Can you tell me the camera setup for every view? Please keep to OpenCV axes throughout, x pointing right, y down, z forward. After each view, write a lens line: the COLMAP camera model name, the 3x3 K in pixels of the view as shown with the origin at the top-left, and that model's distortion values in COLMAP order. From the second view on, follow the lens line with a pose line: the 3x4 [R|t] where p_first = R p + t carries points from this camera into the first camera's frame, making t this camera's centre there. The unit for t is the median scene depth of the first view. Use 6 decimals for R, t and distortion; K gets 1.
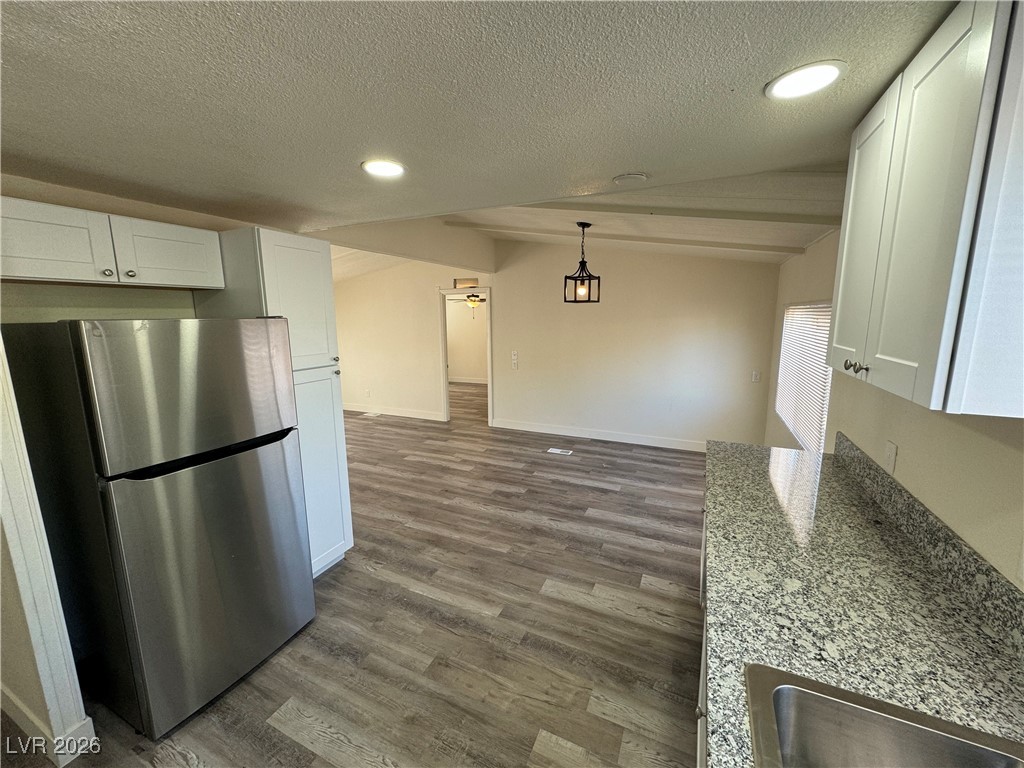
lens RADIAL K [[407.1, 0, 512.0], [0, 407.1, 381.2], [0, 0, 1]] dist [-0.001547, 0.000061]
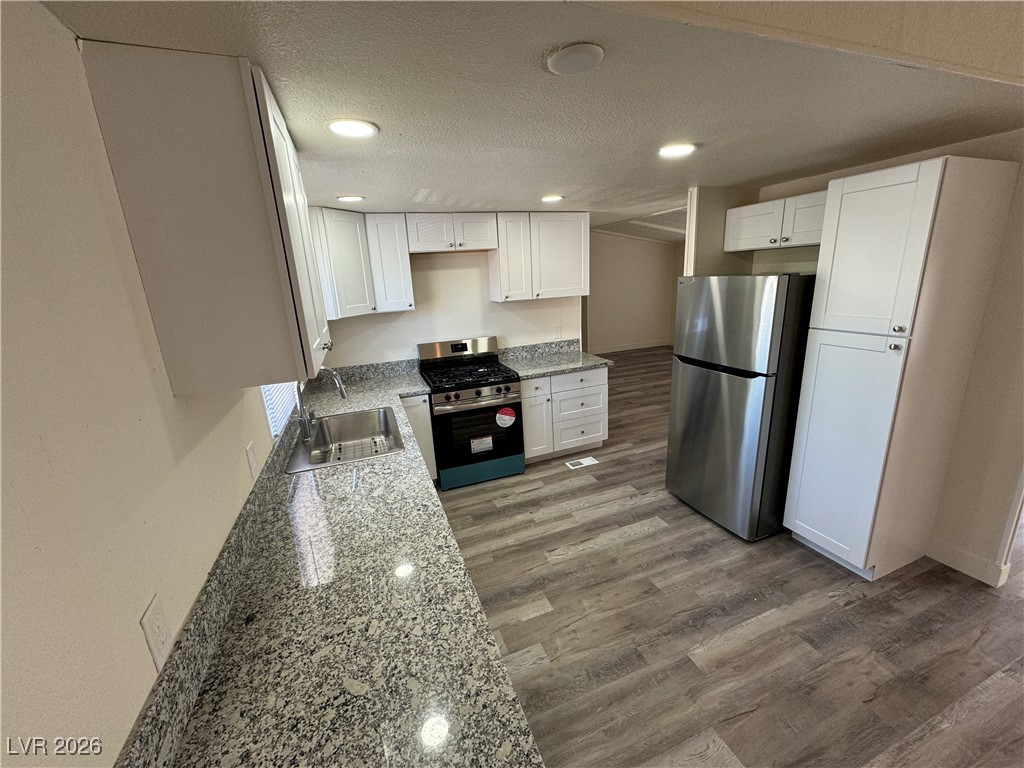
lens RADIAL K [[407.1, 0, 512.0], [0, 407.1, 381.2], [0, 0, 1]] dist [-0.001547, 0.000061]
pose [[-0.696132, 0.225212, -0.681674, 0.571709], [-0.059432, 0.928183, 0.367347, -0.191889], [0.715449, 0.296236, -0.632753, 0.972520]]
